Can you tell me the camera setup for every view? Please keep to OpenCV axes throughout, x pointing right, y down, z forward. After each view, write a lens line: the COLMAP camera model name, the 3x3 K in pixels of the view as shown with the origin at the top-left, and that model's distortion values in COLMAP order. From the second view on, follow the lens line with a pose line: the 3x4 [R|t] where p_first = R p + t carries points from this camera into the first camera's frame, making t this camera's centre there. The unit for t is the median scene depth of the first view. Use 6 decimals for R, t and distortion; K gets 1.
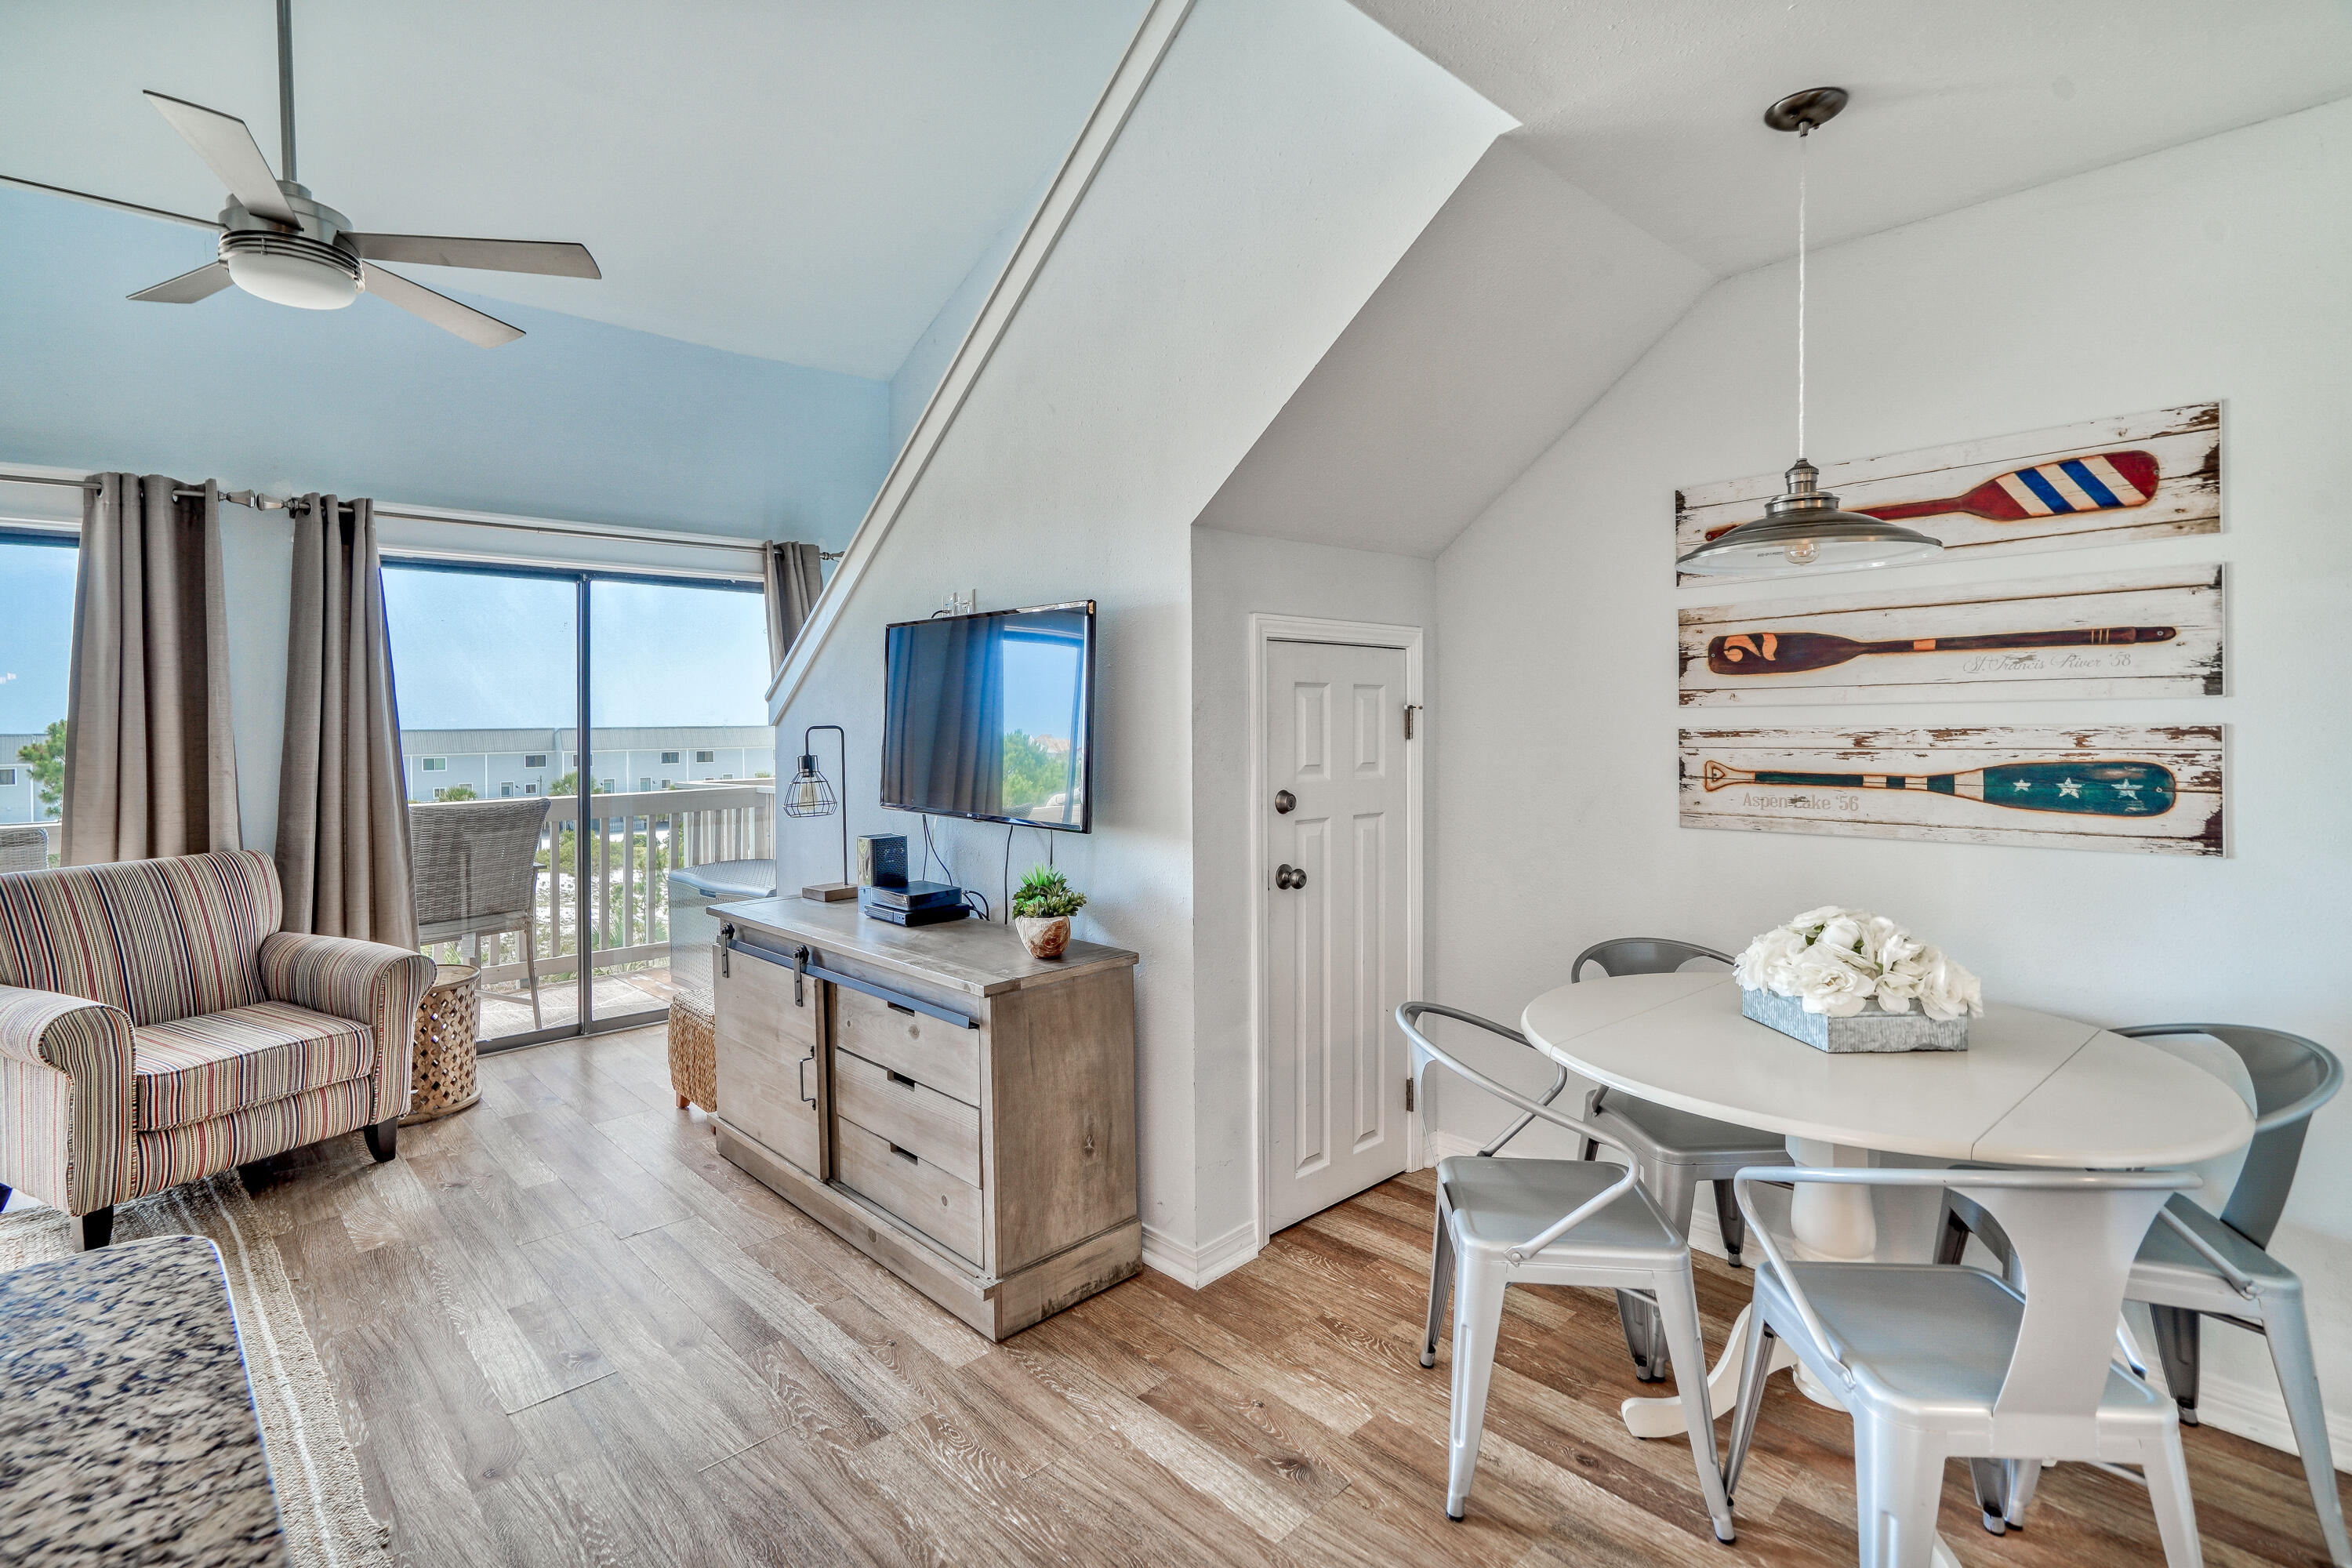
lens RADIAL K [[1102.1, 0, 1161.7], [0, 1102.1, 711.3], [0, 0, 1]] dist [-0.005686, 0.010845]
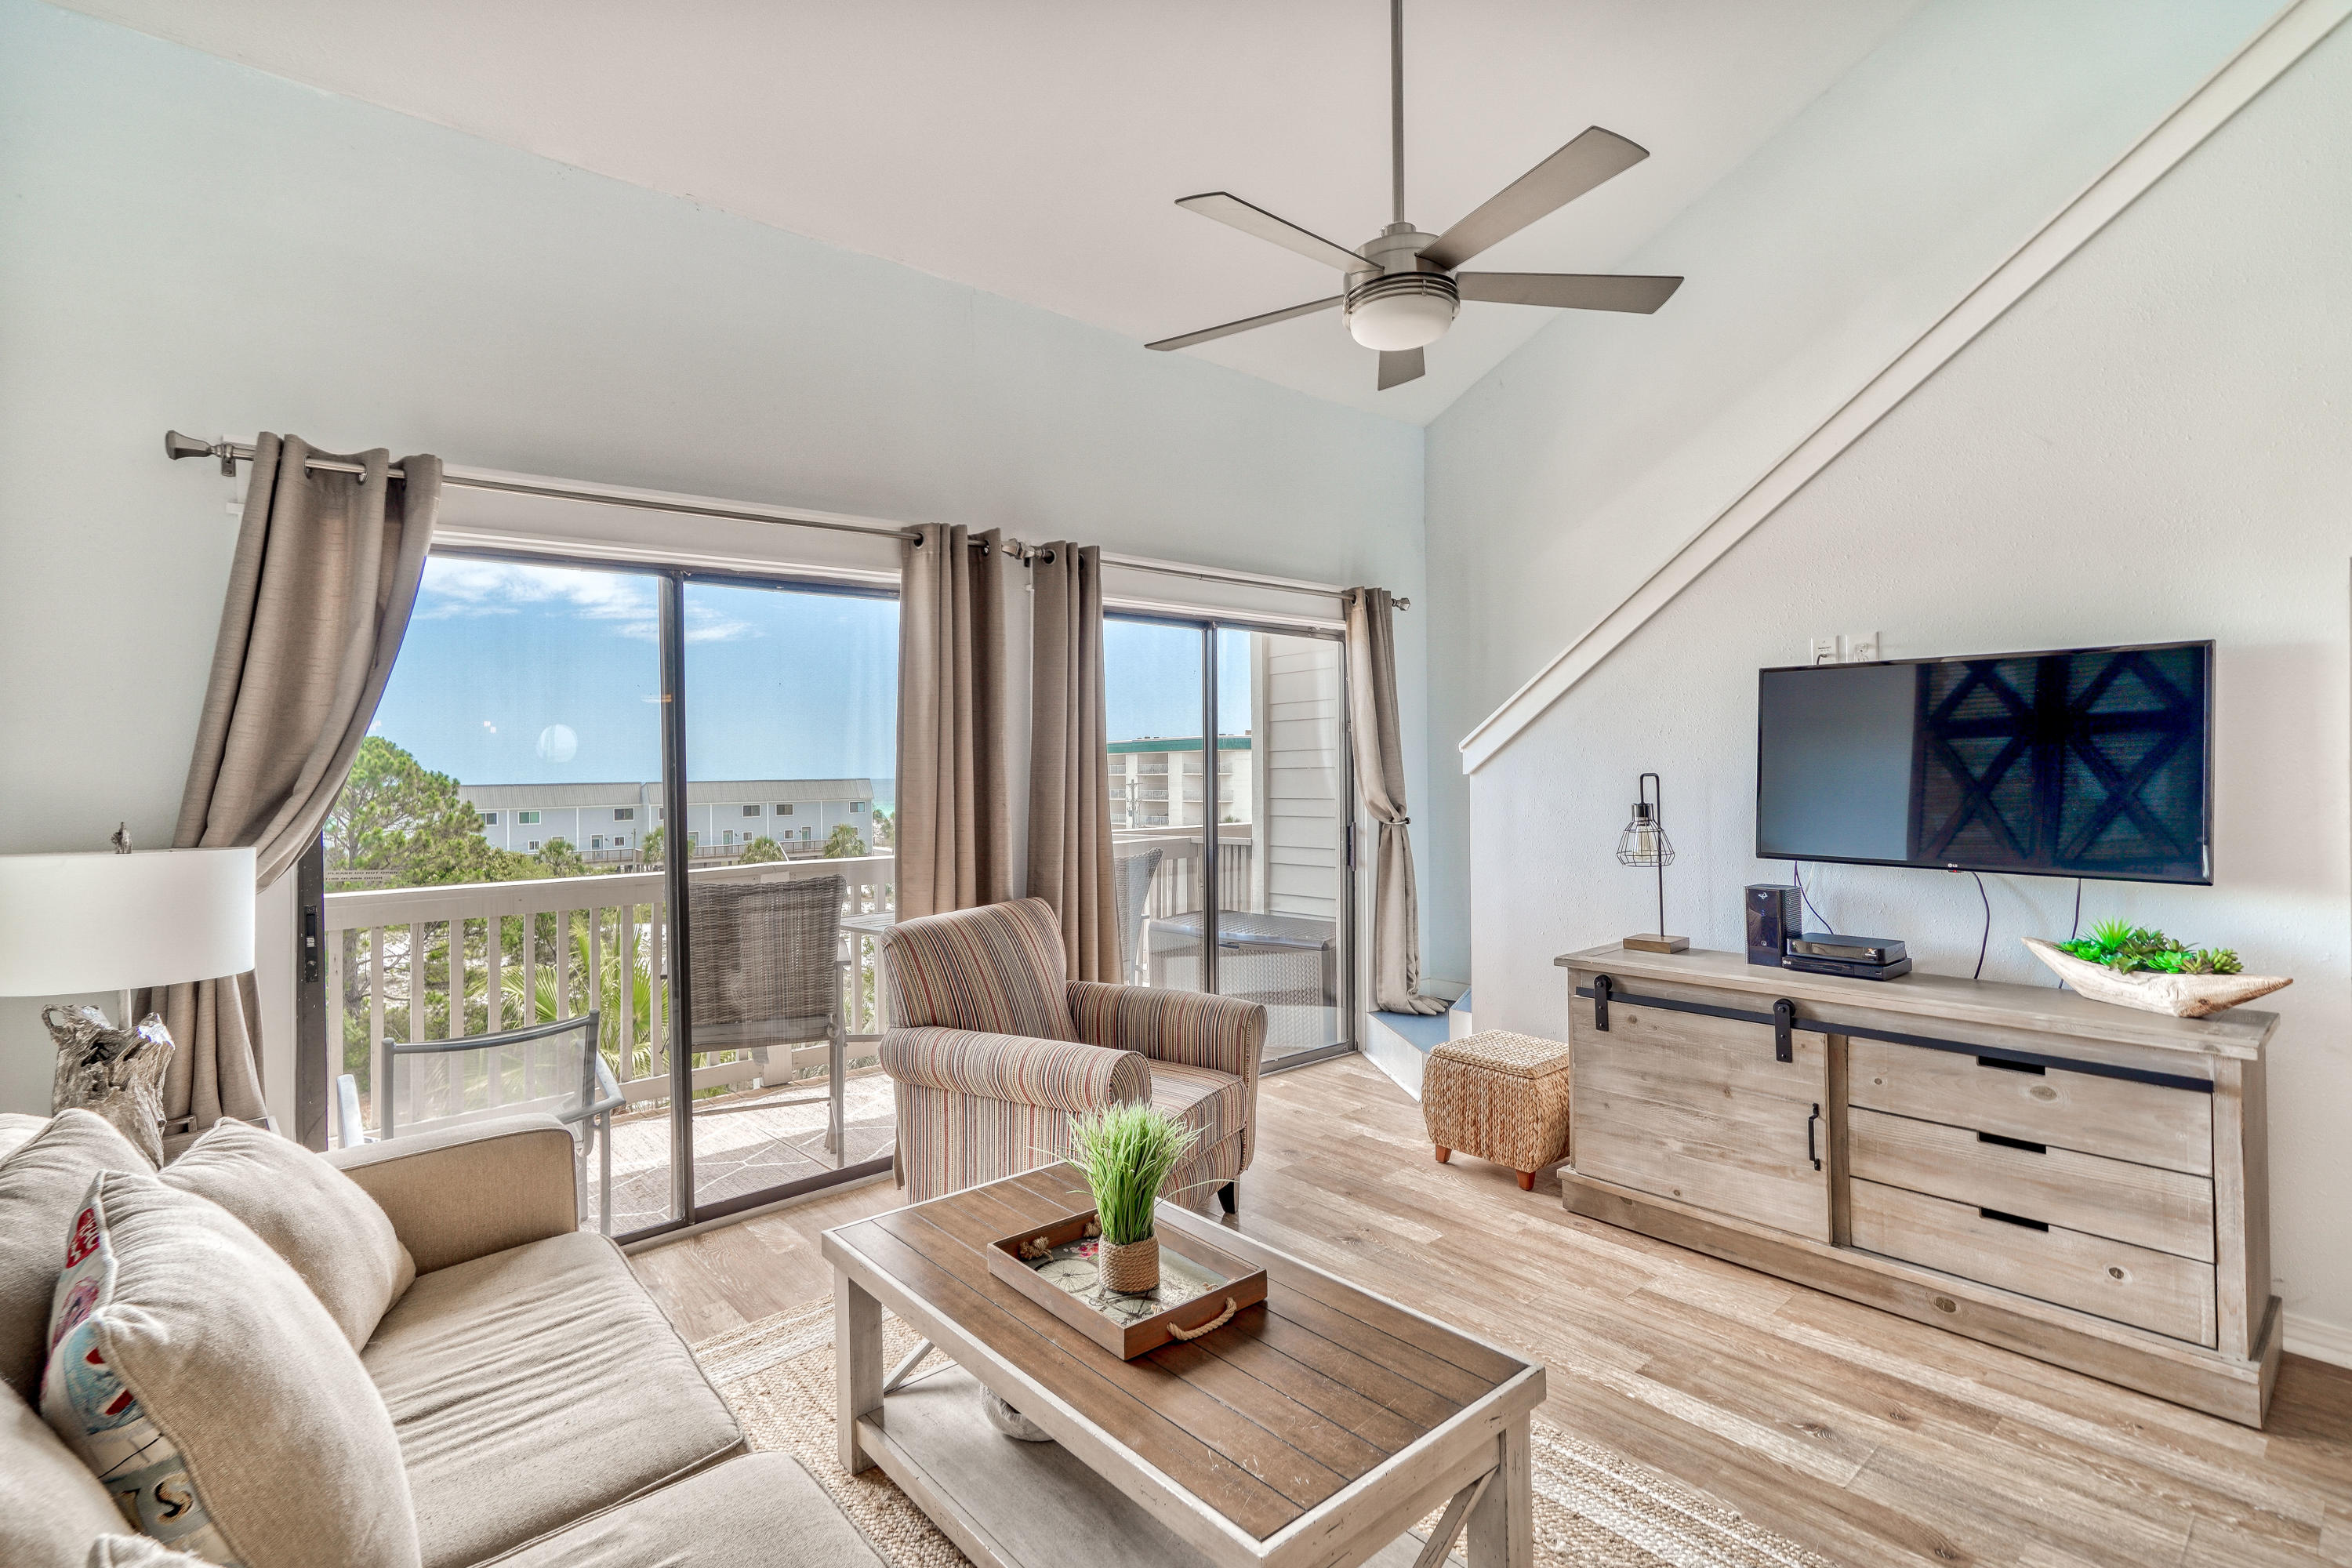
lens RADIAL K [[1102.1, 0, 1159.1], [0, 1102.1, 766.5], [0, 0, 1]] dist [-0.005686, 0.010845]
pose [[0.998583, -0.001625, -0.053190, -0.688127], [0.001706, 0.999997, 0.001481, 0.005504], [0.053188, -0.001570, 0.998583, 0.007320]]
